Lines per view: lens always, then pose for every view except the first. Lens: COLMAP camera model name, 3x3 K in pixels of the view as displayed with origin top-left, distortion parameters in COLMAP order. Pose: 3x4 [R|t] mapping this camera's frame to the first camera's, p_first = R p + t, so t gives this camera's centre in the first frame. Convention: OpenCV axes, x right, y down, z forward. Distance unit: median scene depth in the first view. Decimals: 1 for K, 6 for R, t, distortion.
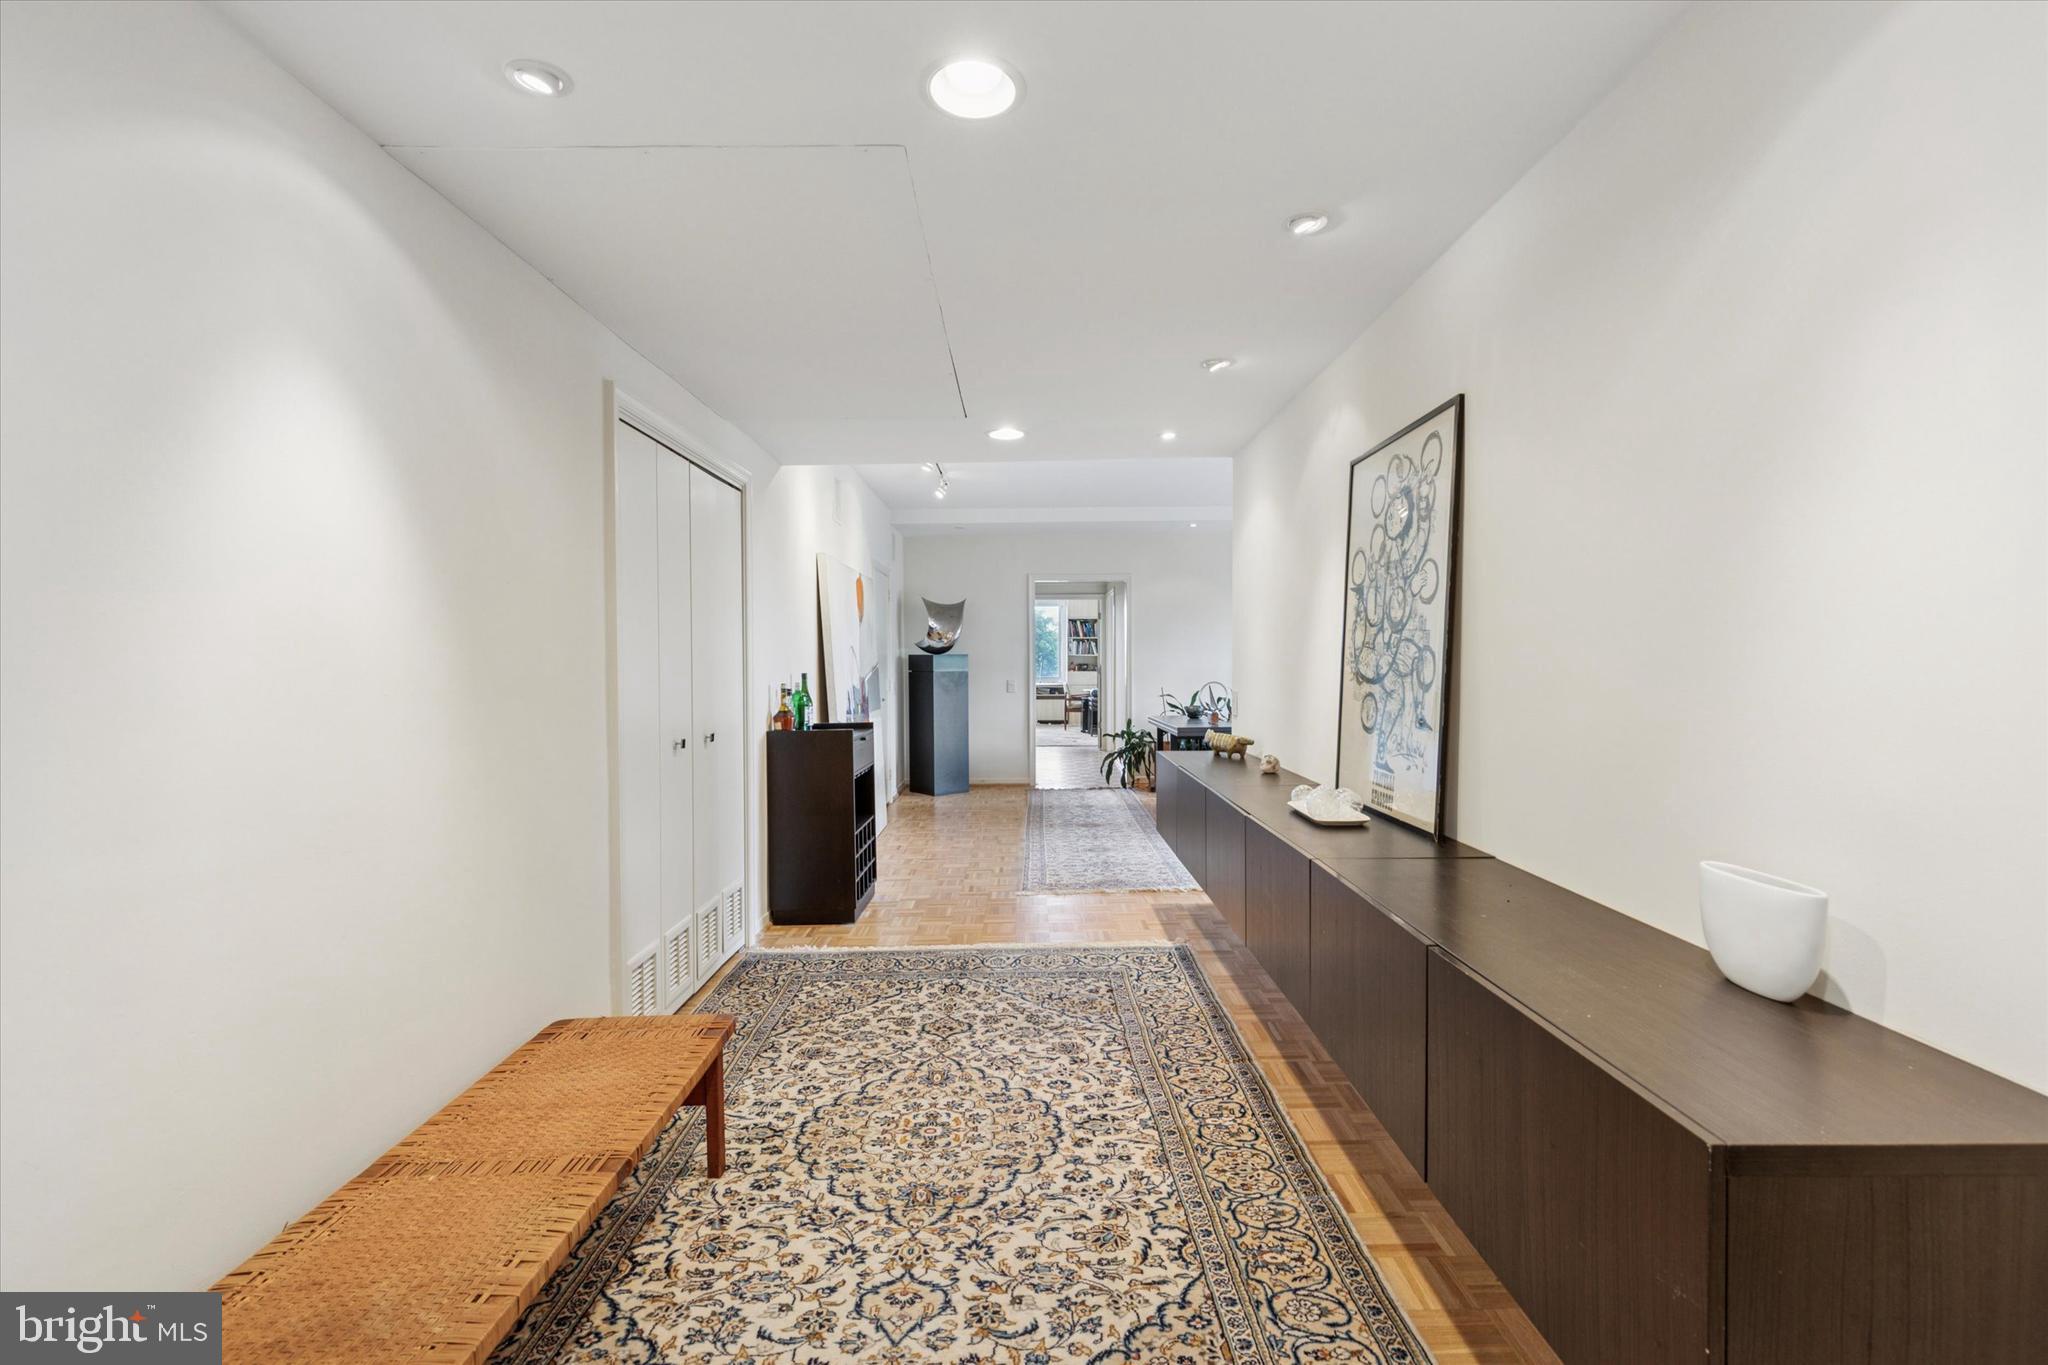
lens RADIAL K [[935.5, 0, 1031.2], [0, 935.5, 682.0], [0, 0, 1]] dist [0.011527, -0.001406]
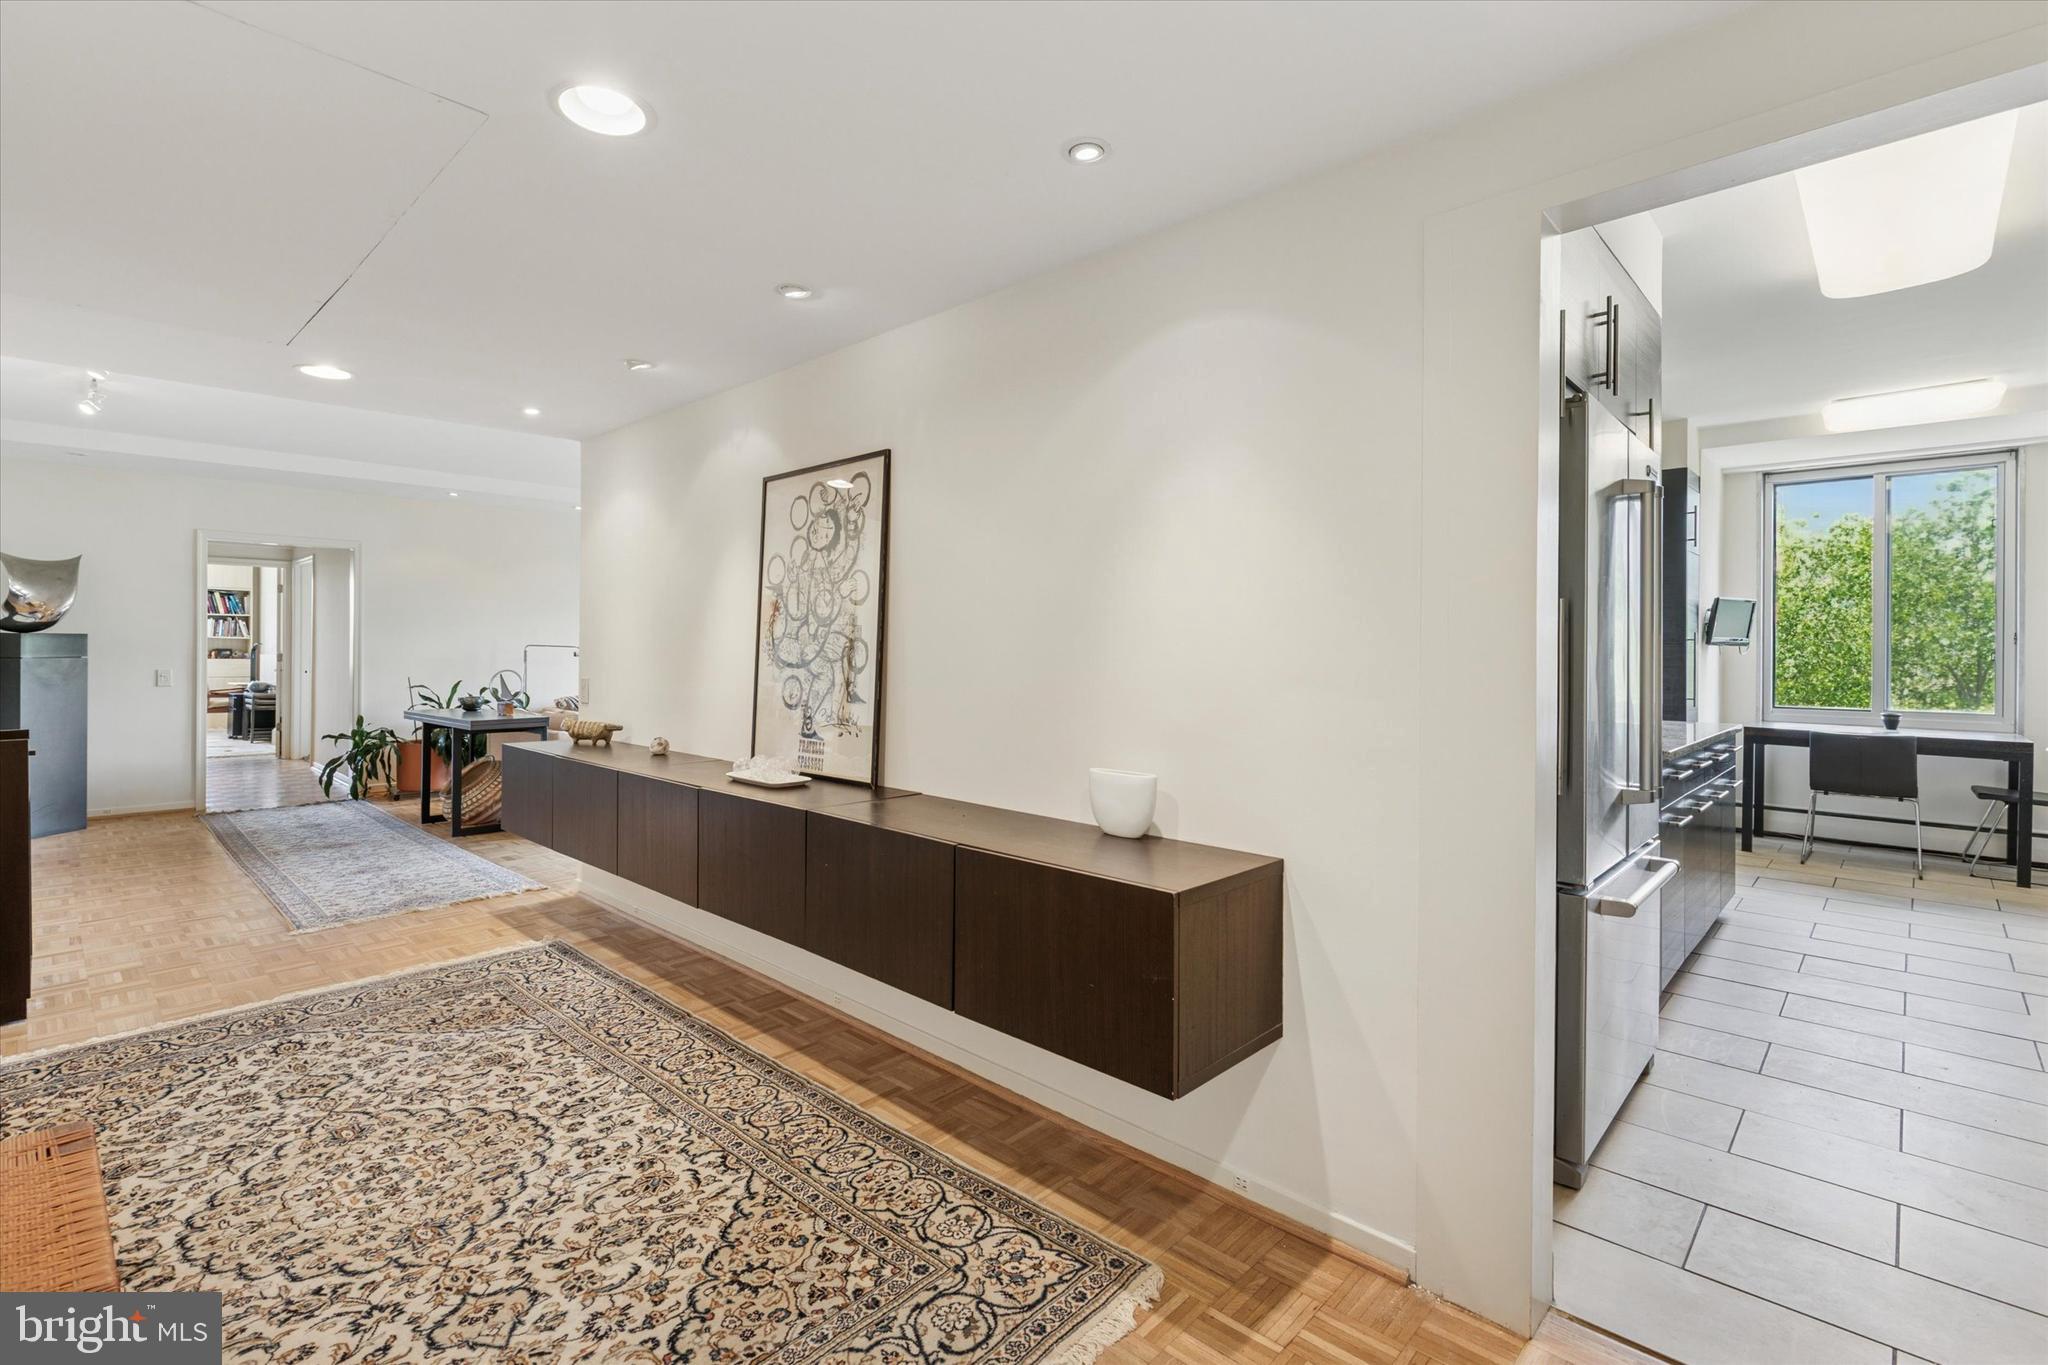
lens RADIAL K [[935.5, 0, 1042.3], [0, 935.5, 650.3], [0, 0, 1]] dist [0.011527, -0.001406]
pose [[0.686785, 0.009820, 0.726794, -0.302010], [0.006249, 0.999792, -0.019413, 0.004510], [-0.726834, 0.017874, 0.686581, -0.053922]]
